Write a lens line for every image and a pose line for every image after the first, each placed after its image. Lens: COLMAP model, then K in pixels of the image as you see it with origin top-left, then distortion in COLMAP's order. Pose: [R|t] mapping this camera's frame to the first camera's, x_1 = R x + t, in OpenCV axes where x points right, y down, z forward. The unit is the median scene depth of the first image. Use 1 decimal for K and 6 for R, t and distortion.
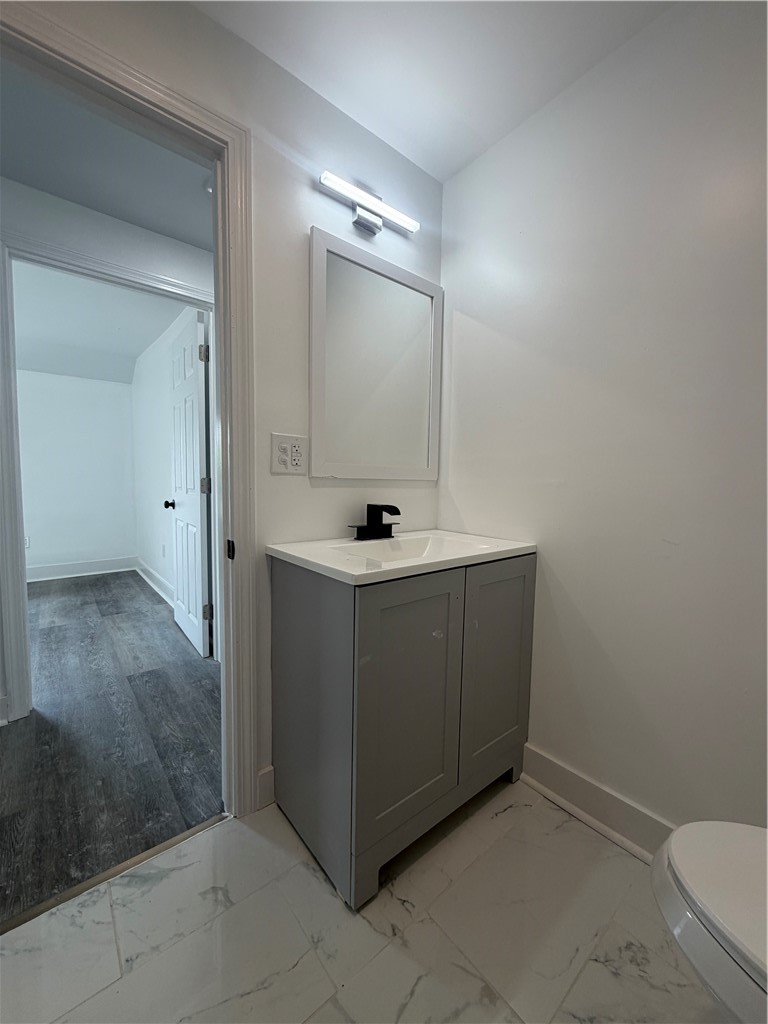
lens RADIAL K [[406.8, 0, 384.6], [0, 406.8, 511.1], [0, 0, 1]] dist [-0.000634, 0.000592]
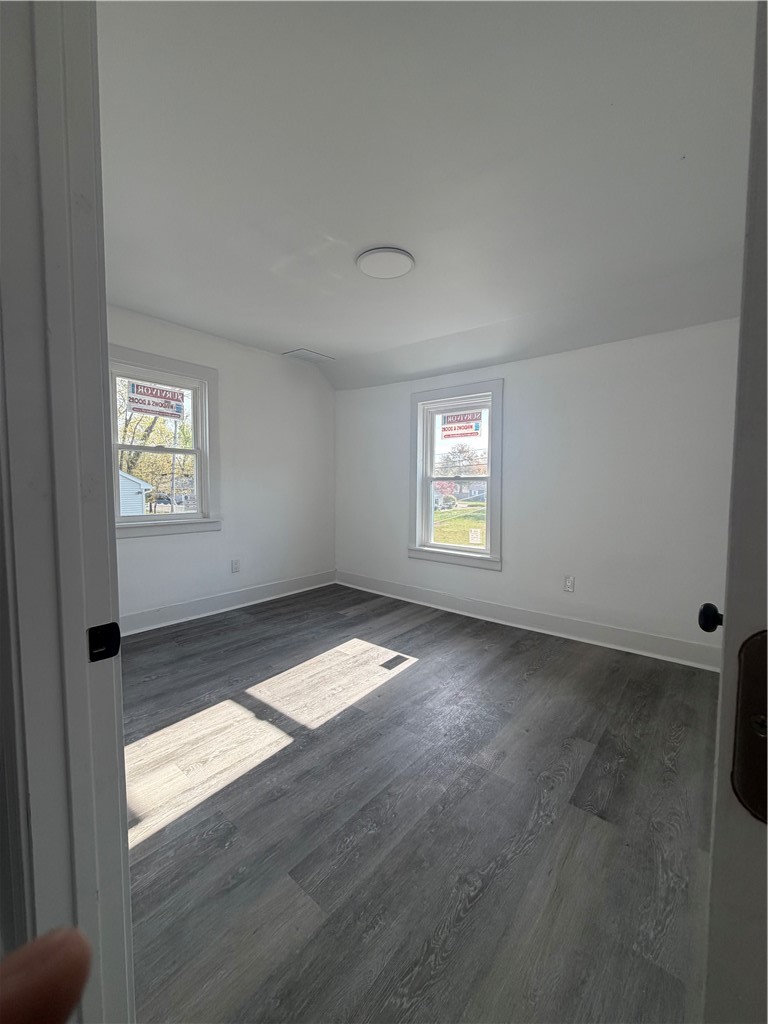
lens RADIAL K [[406.8, 0, 383.8], [0, 406.8, 510.5], [0, 0, 1]] dist [-0.000634, 0.000592]
pose [[0.176736, 0.047055, -0.983133, -0.319453], [-0.071997, 0.996799, 0.034766, -0.082737], [0.981621, 0.064638, 0.179558, 0.753335]]
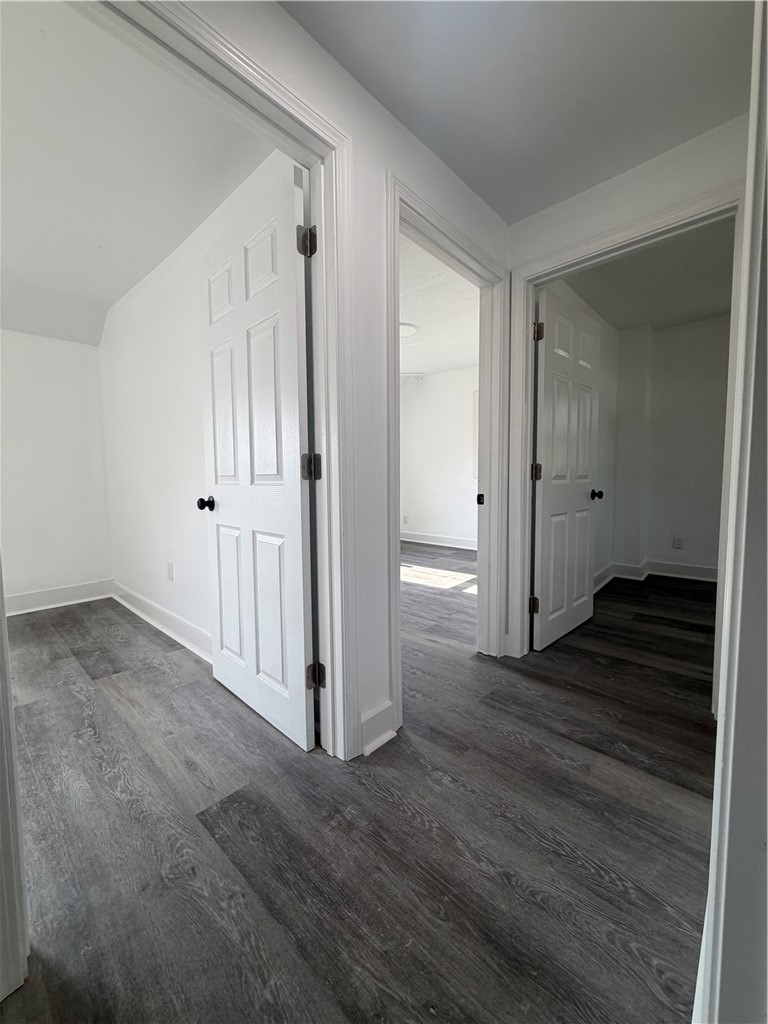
lens RADIAL K [[406.8, 0, 382.3], [0, 406.8, 510.7], [0, 0, 1]] dist [-0.000634, 0.000592]
pose [[0.991916, -0.033337, 0.122438, -0.337612], [0.033435, 0.999440, 0.001255, 0.003644], [-0.122411, 0.002849, 0.992475, 0.326906]]
